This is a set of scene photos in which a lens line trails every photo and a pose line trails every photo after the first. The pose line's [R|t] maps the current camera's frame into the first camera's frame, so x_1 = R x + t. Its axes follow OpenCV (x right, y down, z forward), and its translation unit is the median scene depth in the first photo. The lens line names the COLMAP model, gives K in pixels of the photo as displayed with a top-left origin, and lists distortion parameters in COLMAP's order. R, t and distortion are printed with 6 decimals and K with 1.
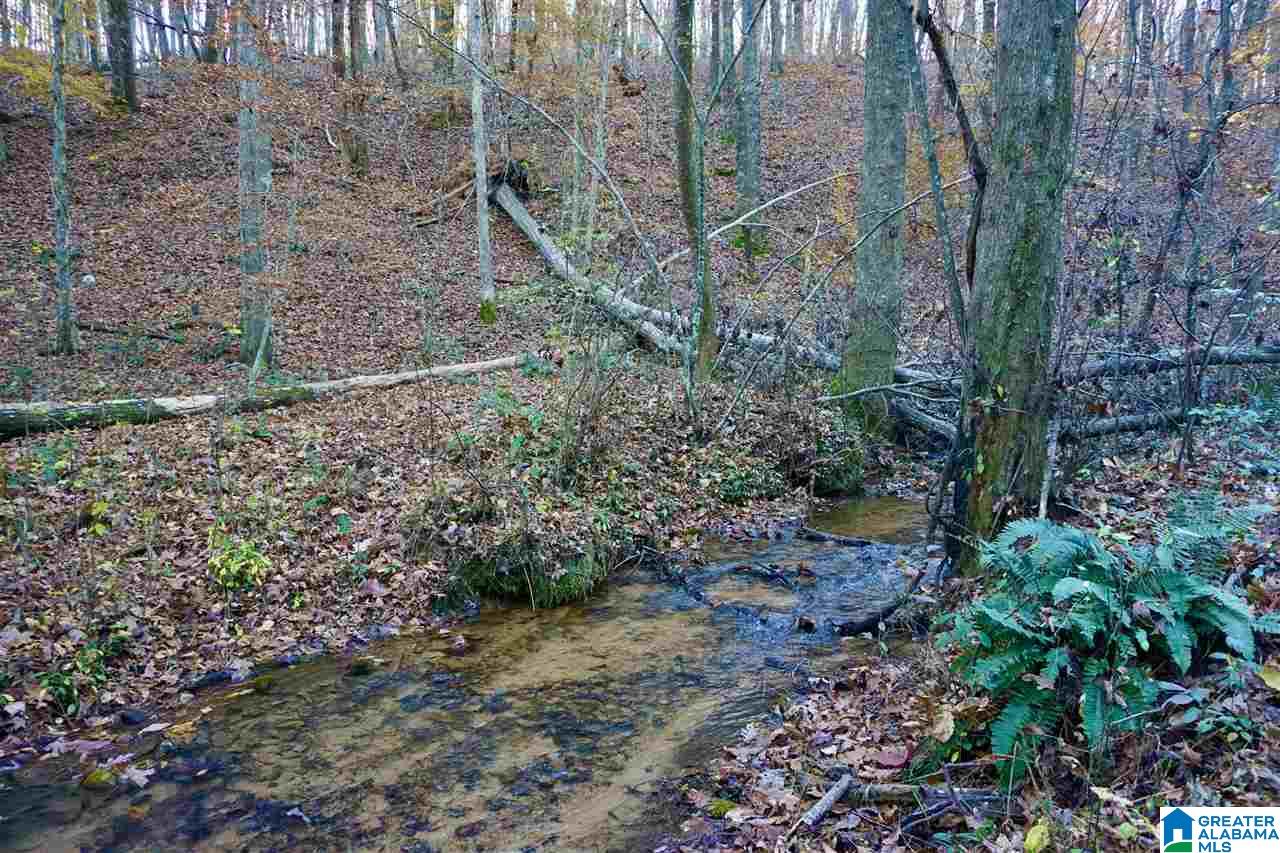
lens RADIAL K [[873.0, 0, 643.2], [0, 873.0, 428.8], [0, 0, 1]] dist [-0.056166, 0.035730]
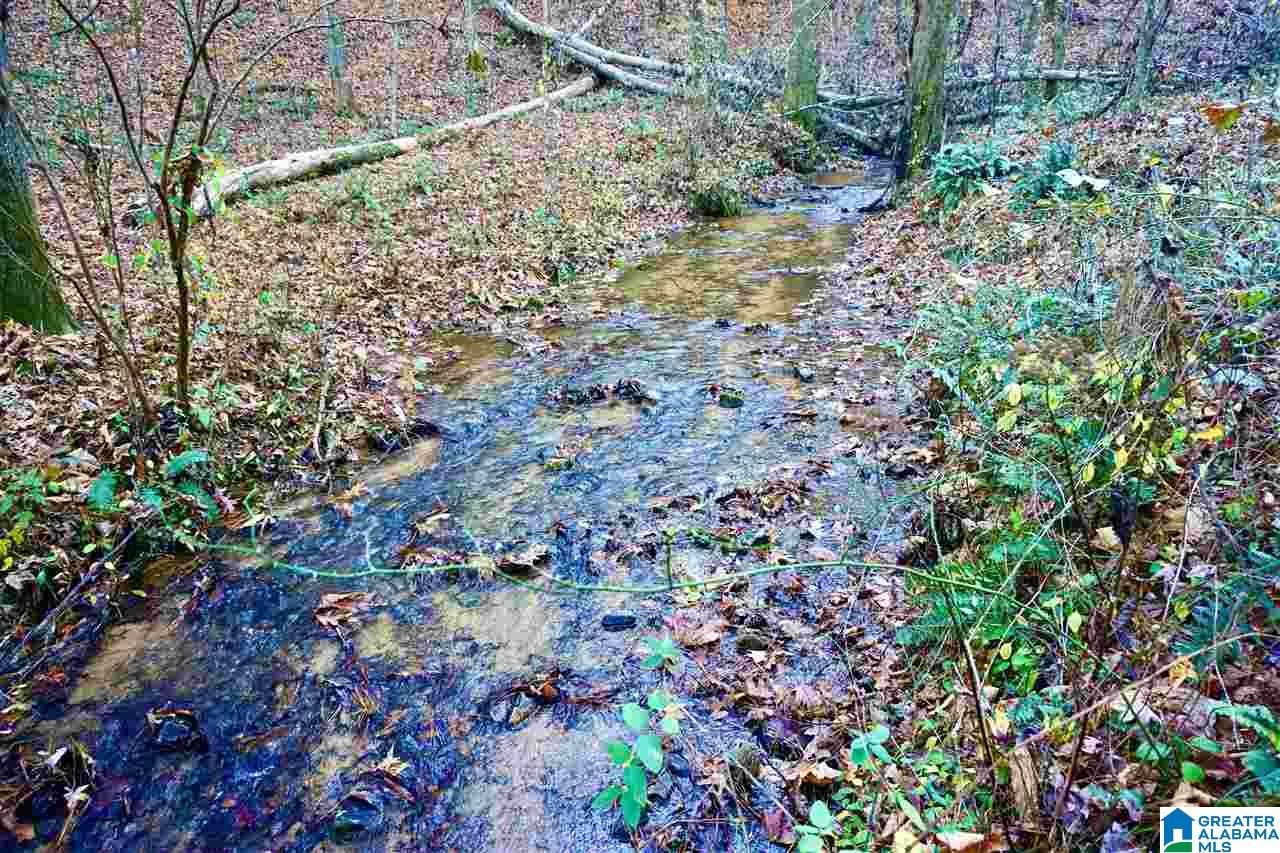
lens RADIAL K [[873.0, 0, 643.2], [0, 873.0, 428.8], [0, 0, 1]] dist [-0.056166, 0.035730]
pose [[0.976479, -0.124725, 0.175874, -0.803906], [0.067901, 0.952086, 0.298199, 0.045873], [-0.204640, -0.279243, 0.938161, -1.226057]]
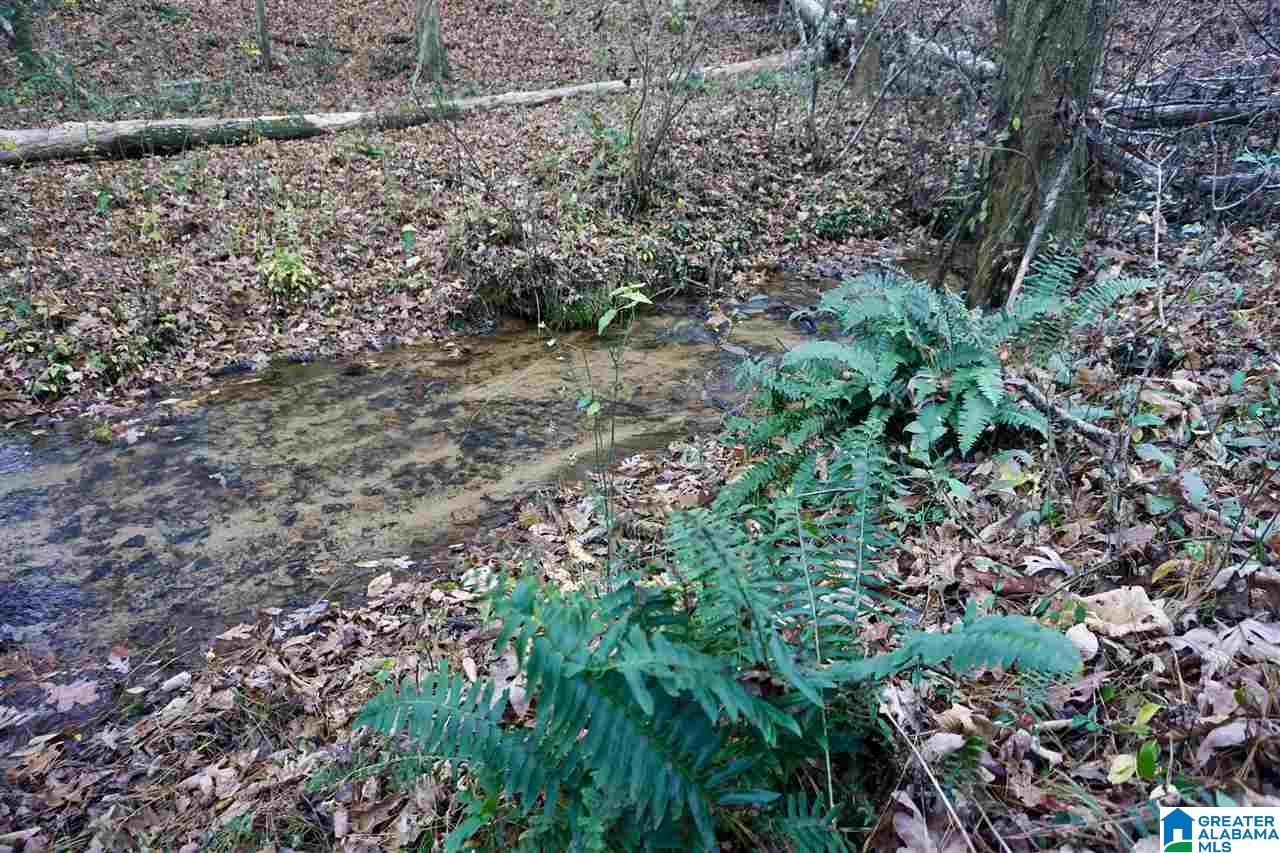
lens RADIAL K [[873.0, 0, 643.2], [0, 873.0, 428.8], [0, 0, 1]] dist [-0.056166, 0.035730]
pose [[0.958721, 0.110126, -0.262159, 0.280308], [-0.024729, 0.950756, 0.308954, -0.009227], [0.283273, -0.289717, 0.914232, 0.034054]]
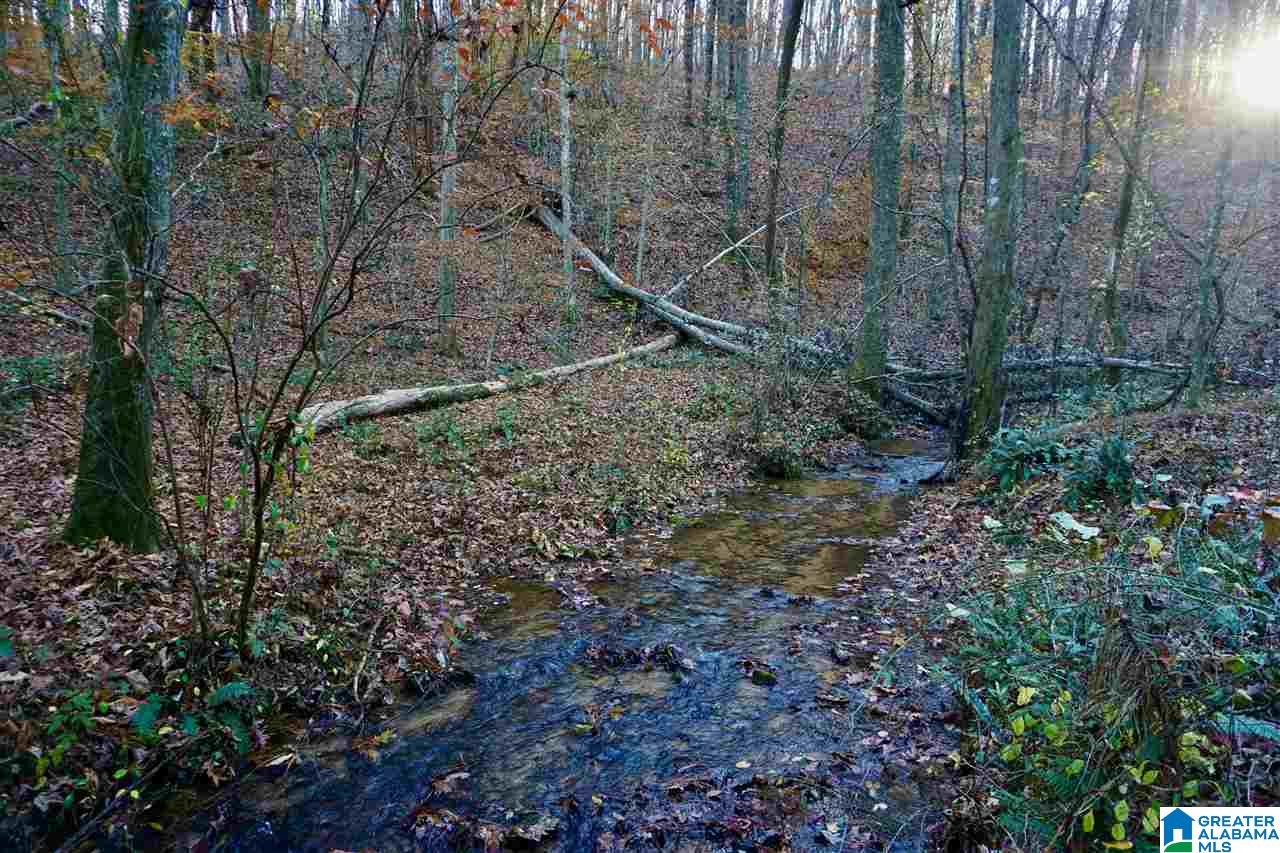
lens RADIAL K [[867.4, 0, 640.3], [0, 867.4, 432.1], [0, 0, 1]] dist [-0.039903, 0.035555]
pose [[0.993989, -0.004520, 0.109390, -0.773900], [0.000583, 0.999352, 0.035996, -0.000337], [-0.109482, -0.035716, 0.993347, -1.264412]]
